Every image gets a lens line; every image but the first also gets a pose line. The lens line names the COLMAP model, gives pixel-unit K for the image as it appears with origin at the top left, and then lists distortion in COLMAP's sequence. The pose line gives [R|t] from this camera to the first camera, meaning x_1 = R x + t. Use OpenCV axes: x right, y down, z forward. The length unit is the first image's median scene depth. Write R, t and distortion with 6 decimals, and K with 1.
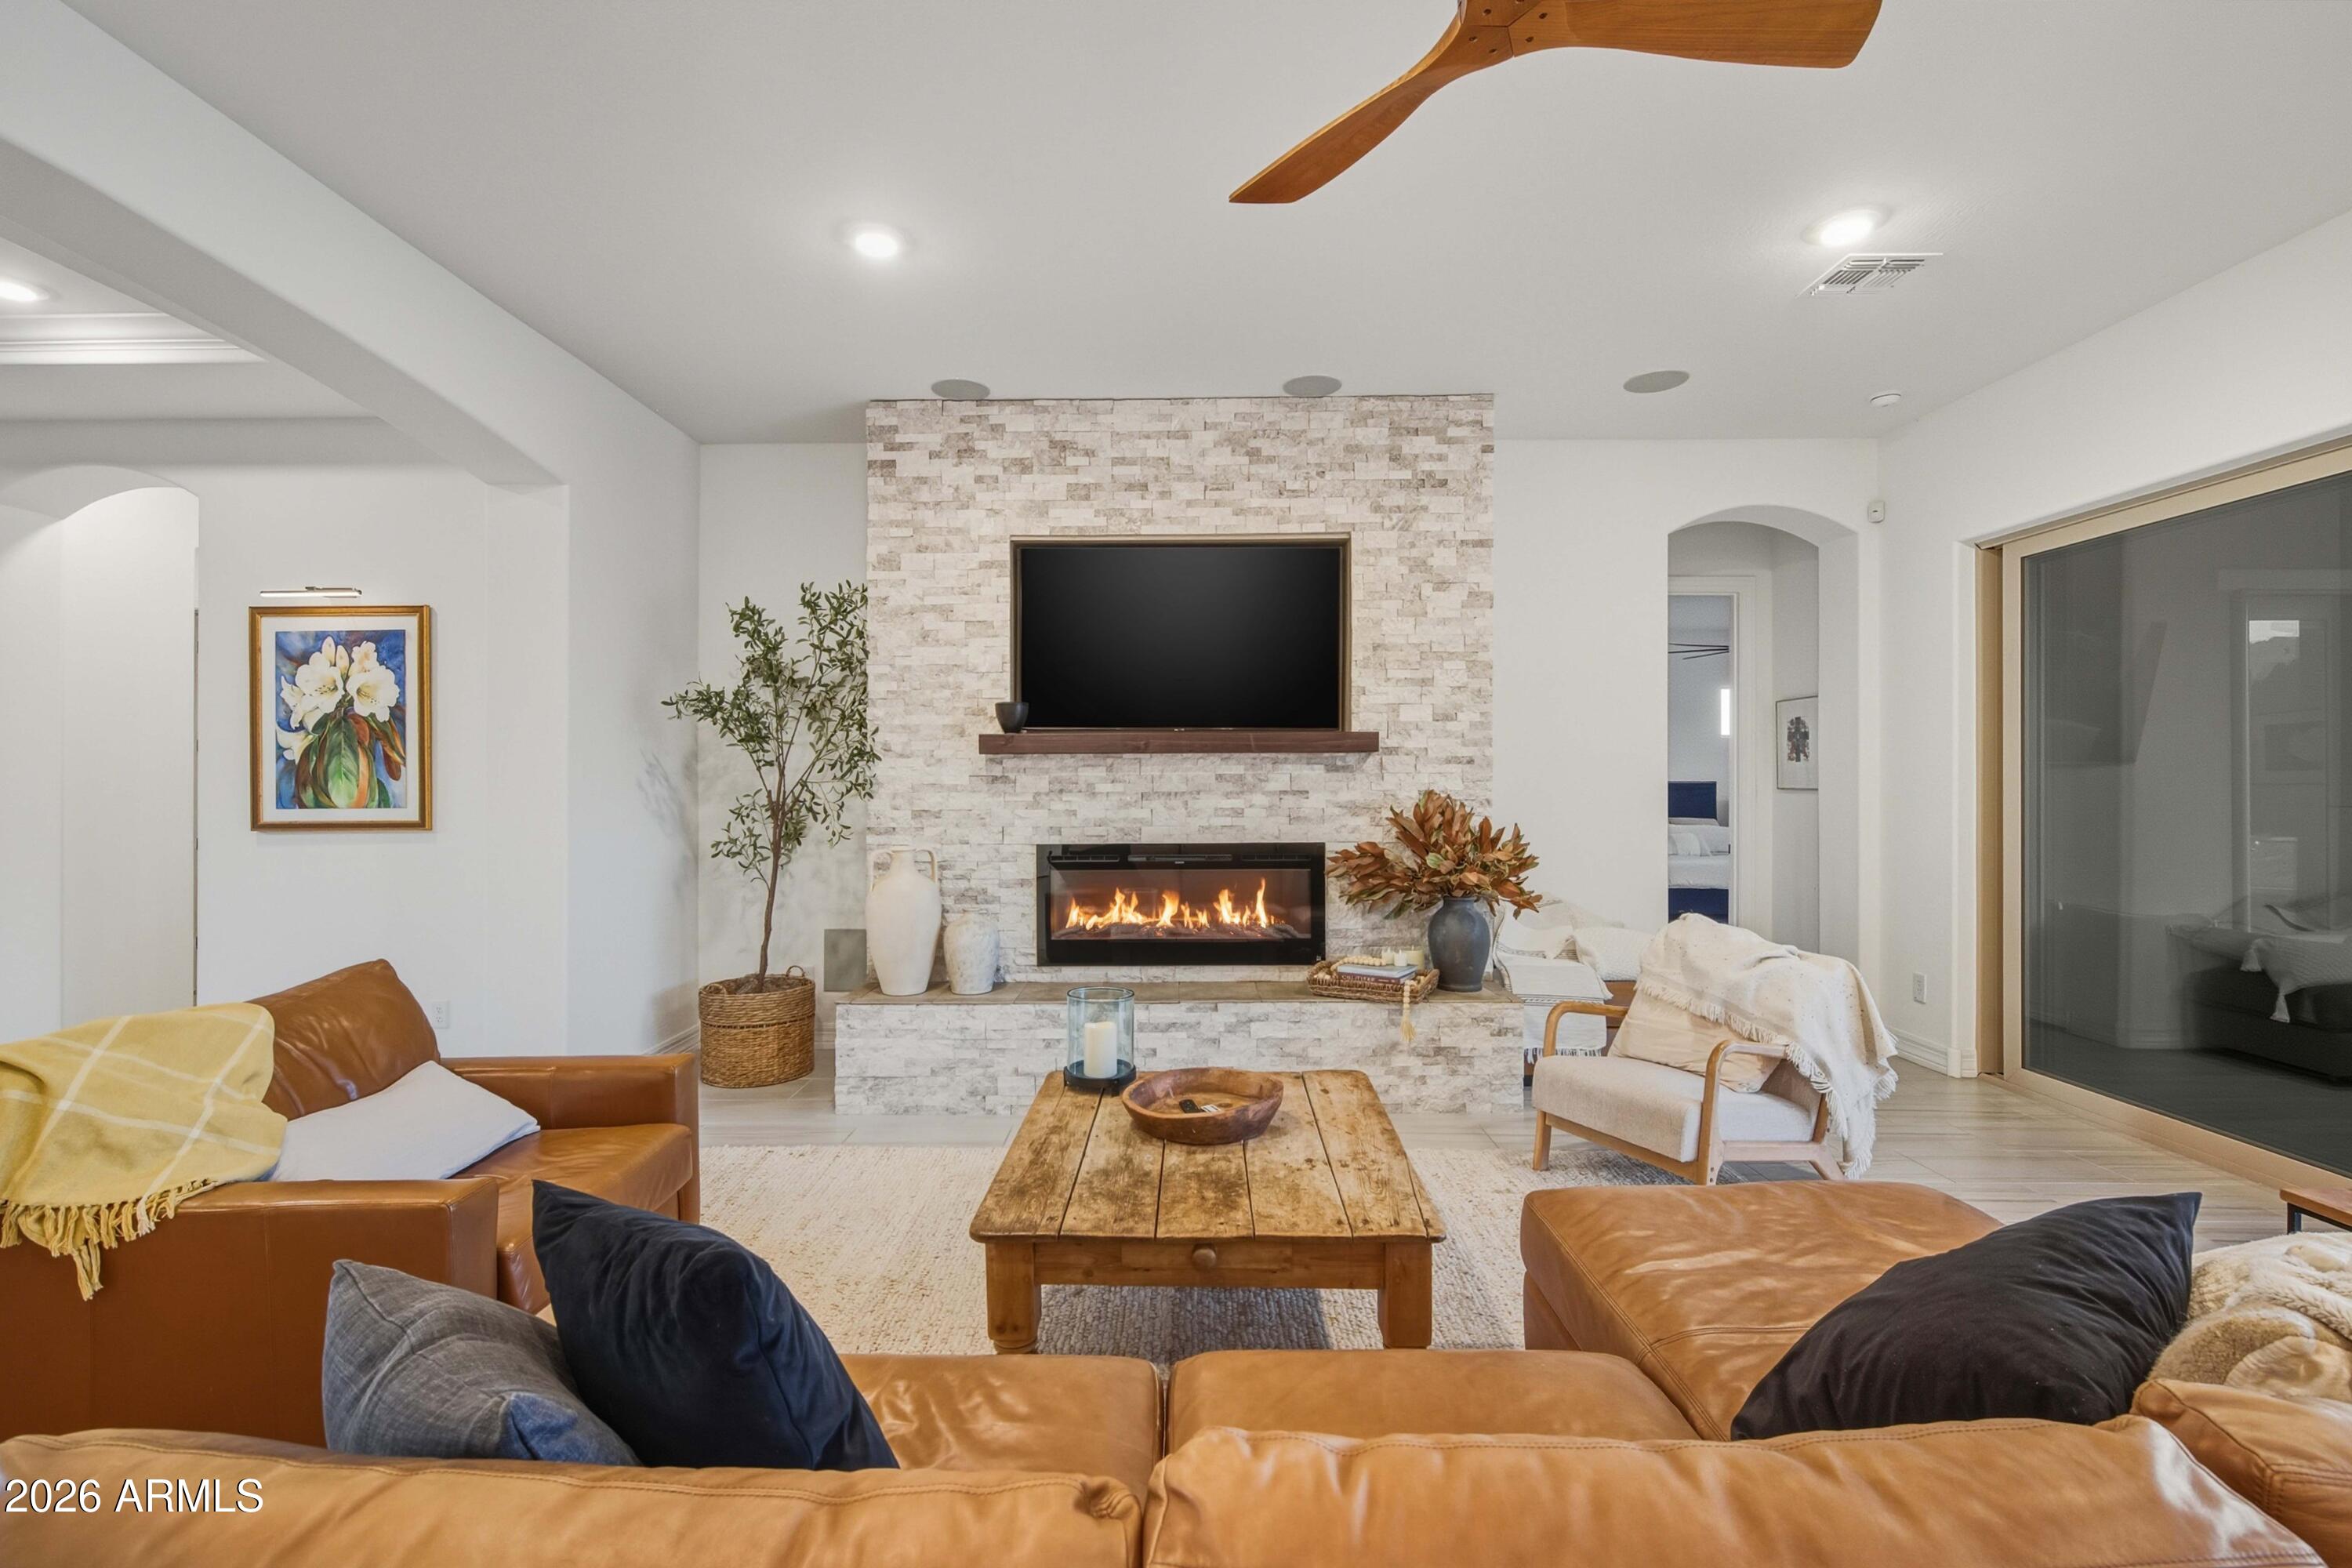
lens RADIAL K [[1046.4, 0, 1155.6], [0, 1046.4, 776.3], [0, 0, 1]] dist [0.002335, 0.000240]
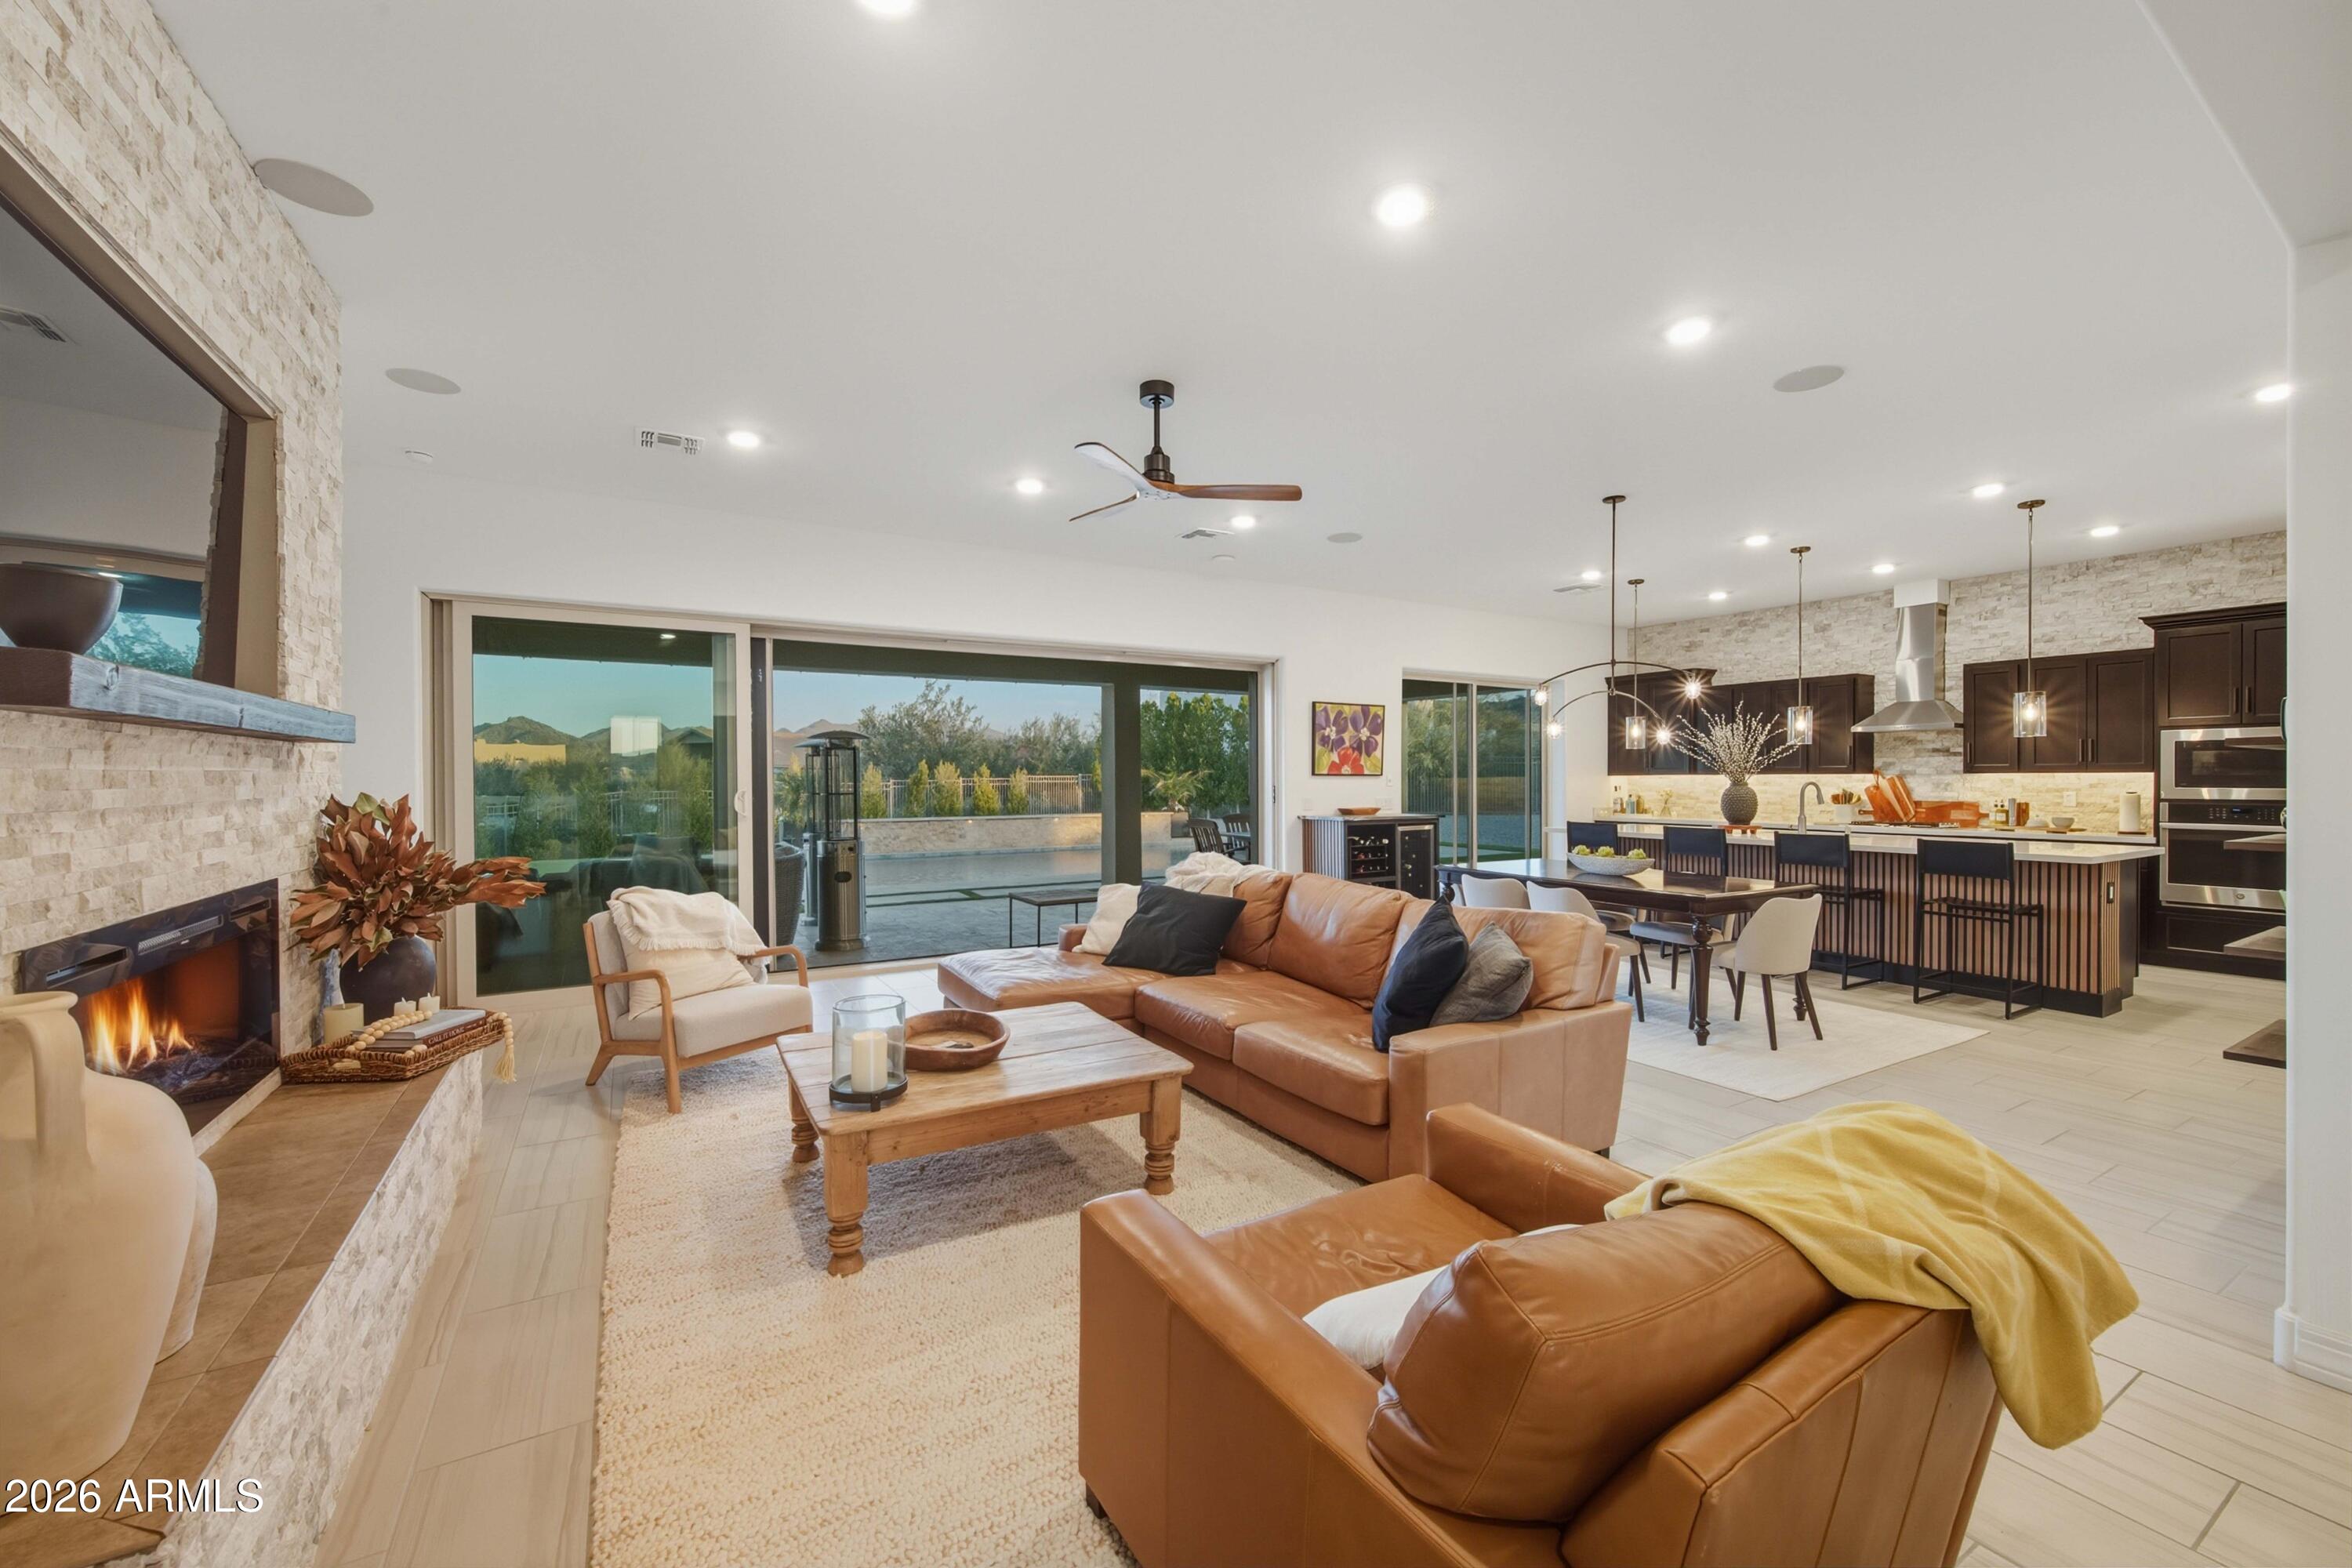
lens RADIAL K [[923.9, 0, 1170.7], [0, 923.9, 786.8], [0, 0, 1]] dist [0.001519, 0.000415]
pose [[-0.513102, -0.003868, 0.858319, -0.647561], [0.000896, 0.999987, 0.005042, 0.005174], [-0.858327, 0.003356, -0.513091, 0.804124]]
